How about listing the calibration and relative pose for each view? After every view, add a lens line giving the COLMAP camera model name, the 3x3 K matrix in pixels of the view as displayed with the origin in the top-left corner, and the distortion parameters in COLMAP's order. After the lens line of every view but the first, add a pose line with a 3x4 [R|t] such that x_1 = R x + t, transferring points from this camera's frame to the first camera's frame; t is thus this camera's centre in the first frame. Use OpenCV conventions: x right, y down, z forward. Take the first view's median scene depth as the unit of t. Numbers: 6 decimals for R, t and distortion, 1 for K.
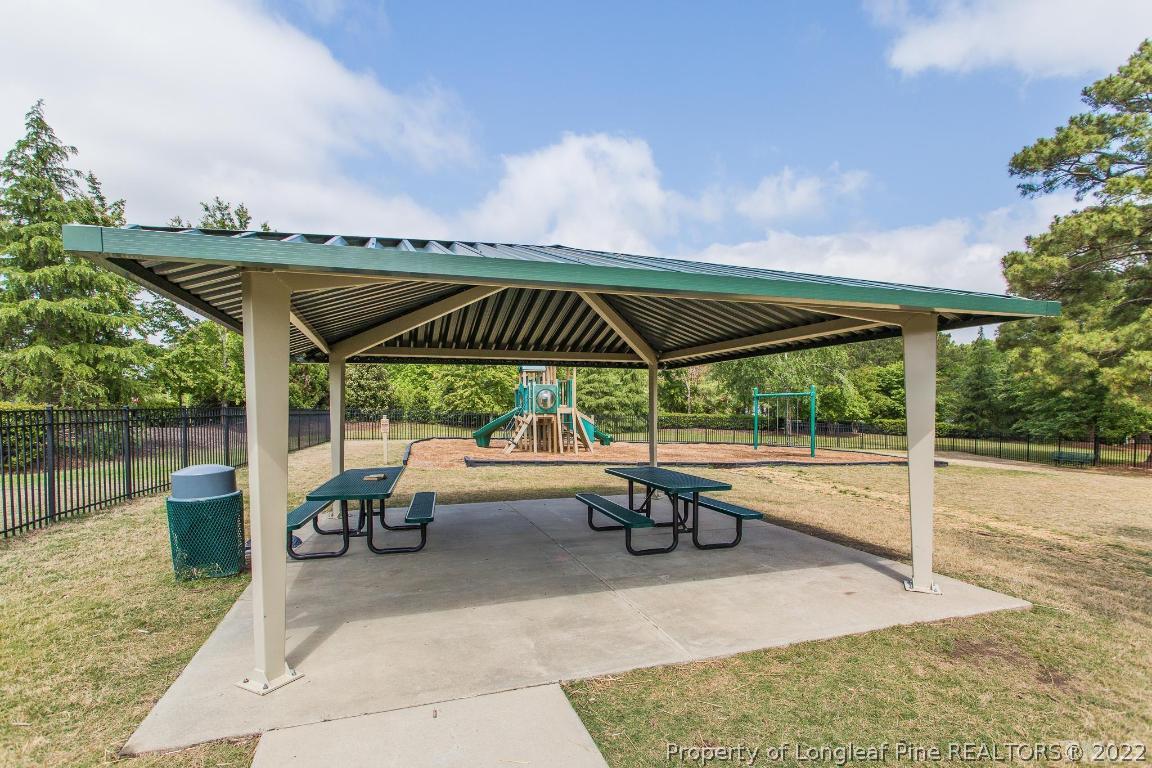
lens RADIAL K [[550.0, 0, 571.5], [0, 550.0, 400.9], [0, 0, 1]] dist [0.000574, 0.000074]
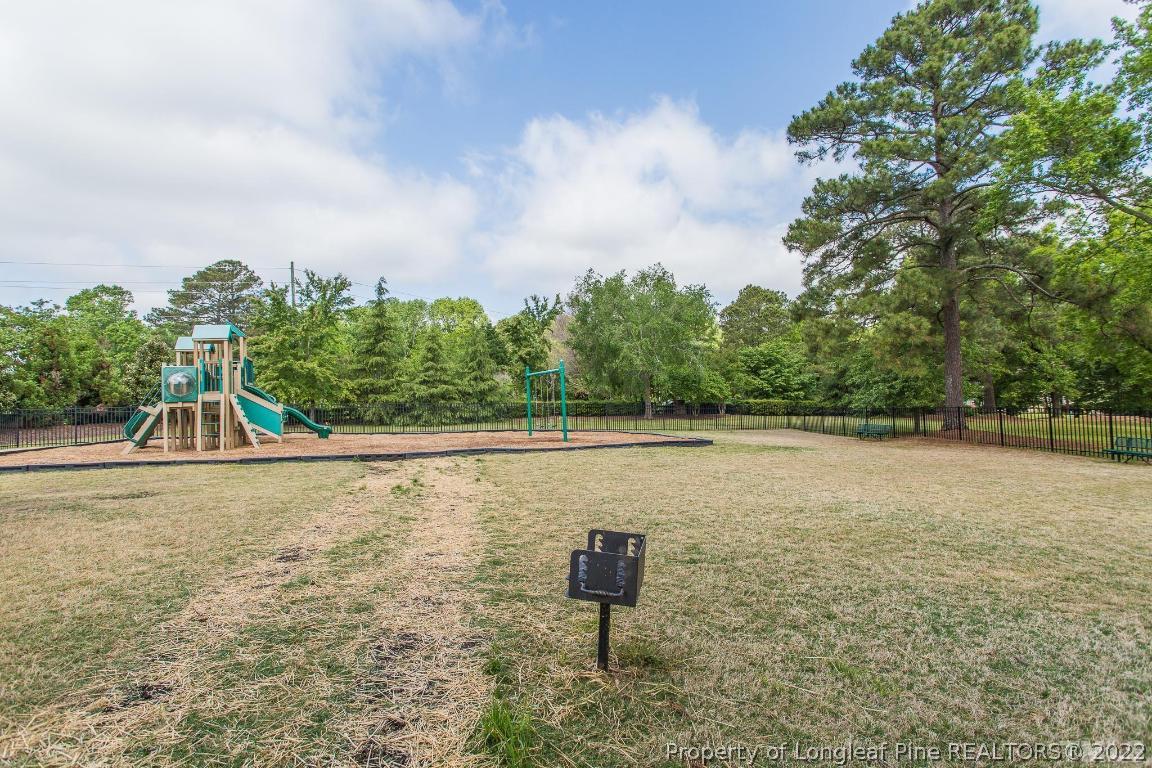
lens RADIAL K [[545.7, 0, 562.1], [0, 545.7, 356.8], [0, 0, 1]] dist [0.000618, 0.000439]
pose [[0.995627, -0.029652, 0.088584, 0.276319], [0.035593, 0.997168, -0.066253, 0.018355], [-0.086369, 0.069116, 0.993863, 0.086836]]
